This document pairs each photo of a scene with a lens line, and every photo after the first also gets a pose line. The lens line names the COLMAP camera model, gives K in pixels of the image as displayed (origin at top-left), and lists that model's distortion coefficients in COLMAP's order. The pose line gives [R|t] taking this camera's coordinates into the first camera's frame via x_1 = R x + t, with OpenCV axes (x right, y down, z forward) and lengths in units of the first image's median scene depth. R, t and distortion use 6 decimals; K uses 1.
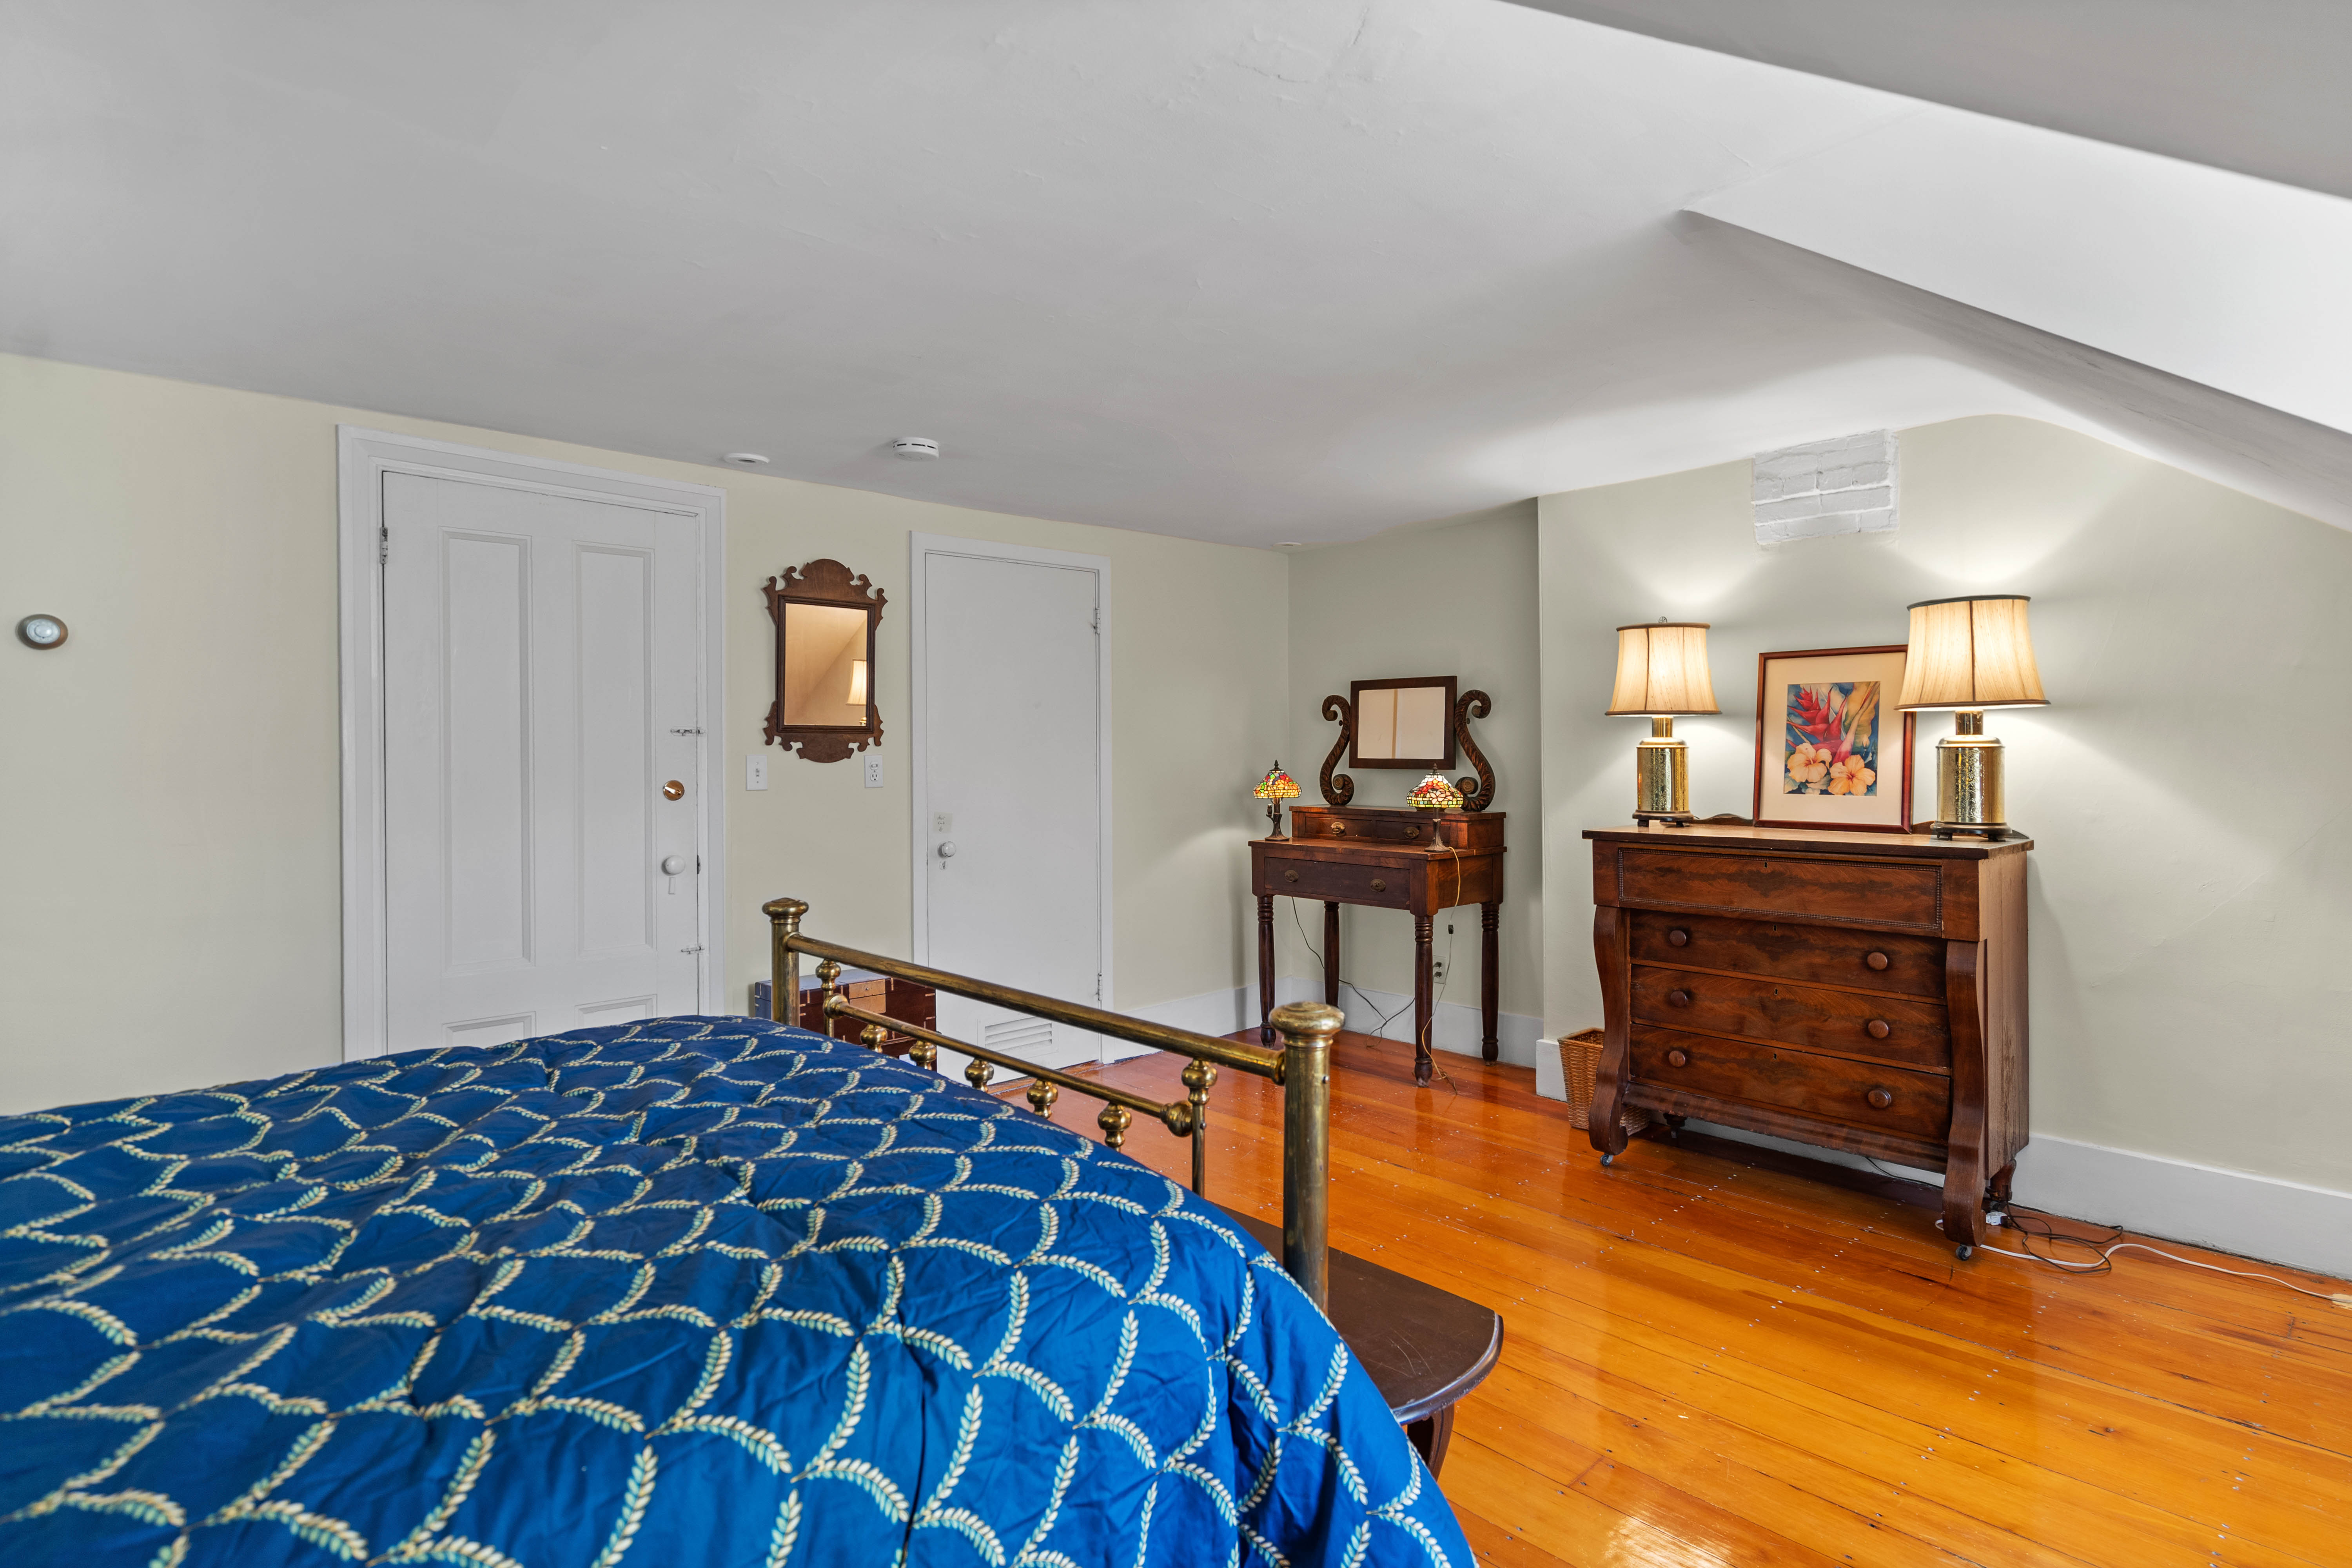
lens RADIAL K [[1266.9, 0, 1199.7], [0, 1266.9, 787.0], [0, 0, 1]] dist [-0.050000, 0.036482]
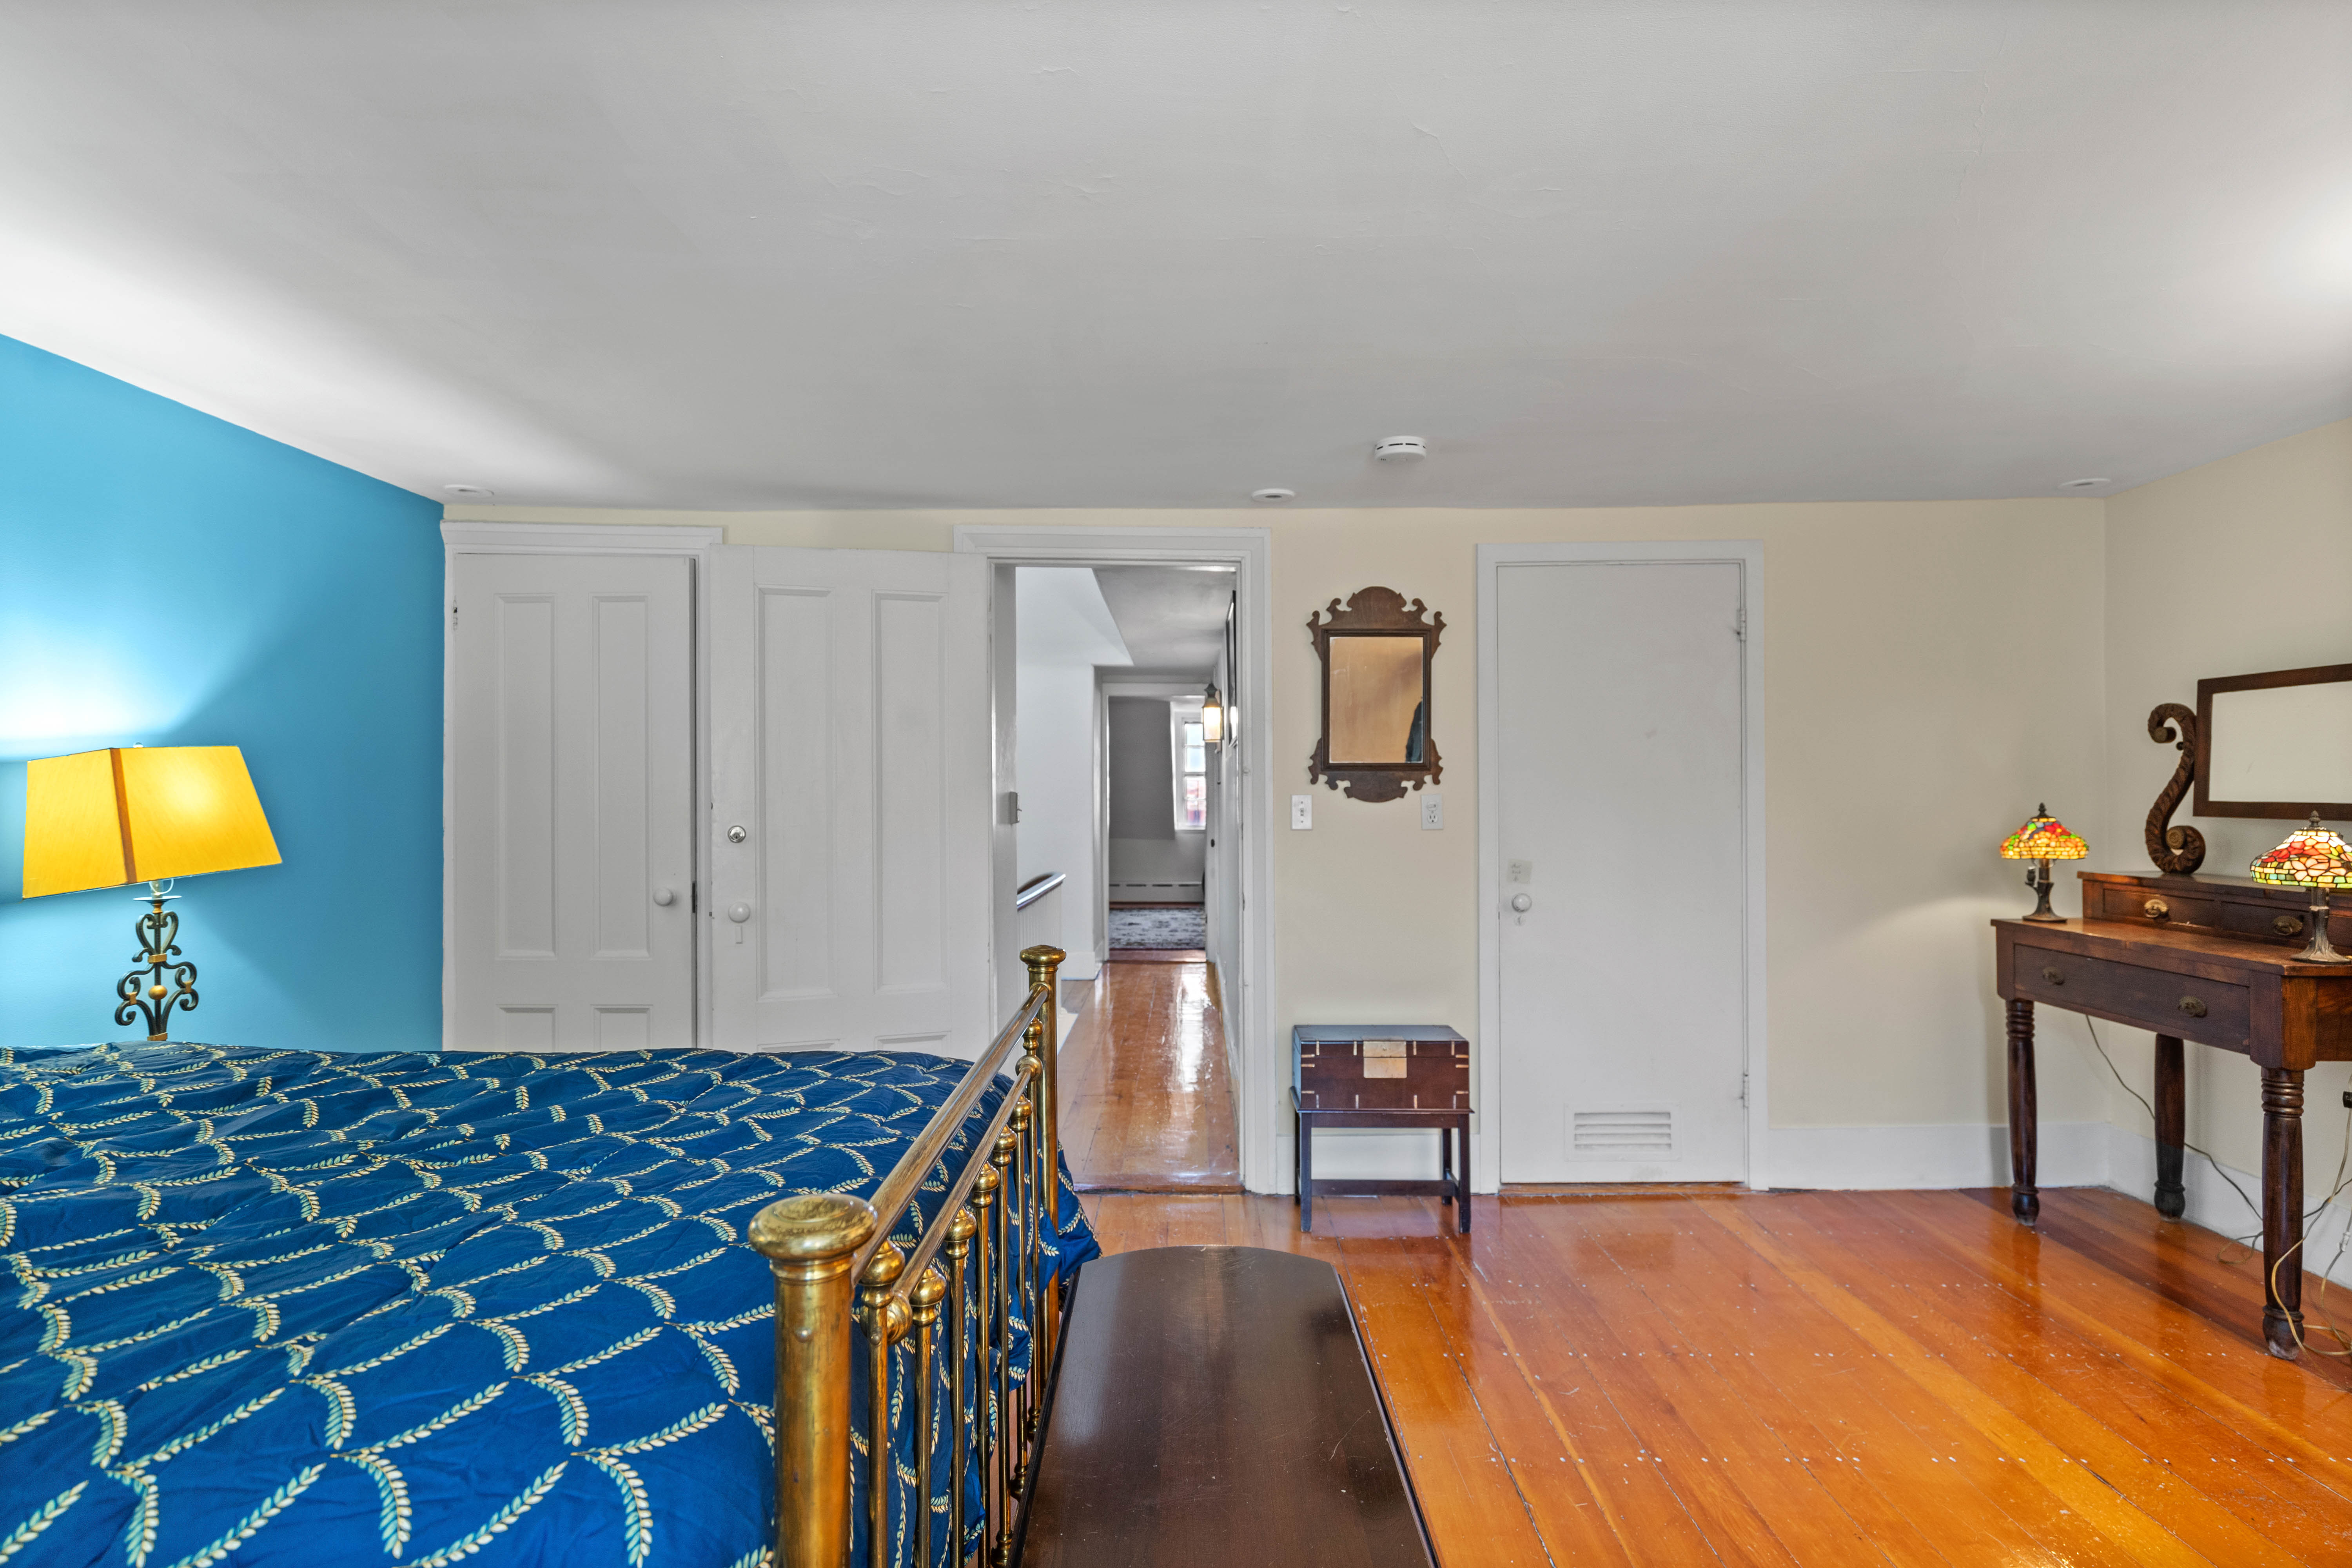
lens RADIAL K [[1196.8, 0, 1196.6], [0, 1196.8, 802.2], [0, 0, 1]] dist [0.000260, 0.001574]
pose [[0.704409, 0.006698, -0.709762, 0.215839], [-0.019239, 0.999768, -0.009659, -0.007266], [0.709533, 0.020459, 0.704375, 0.243244]]
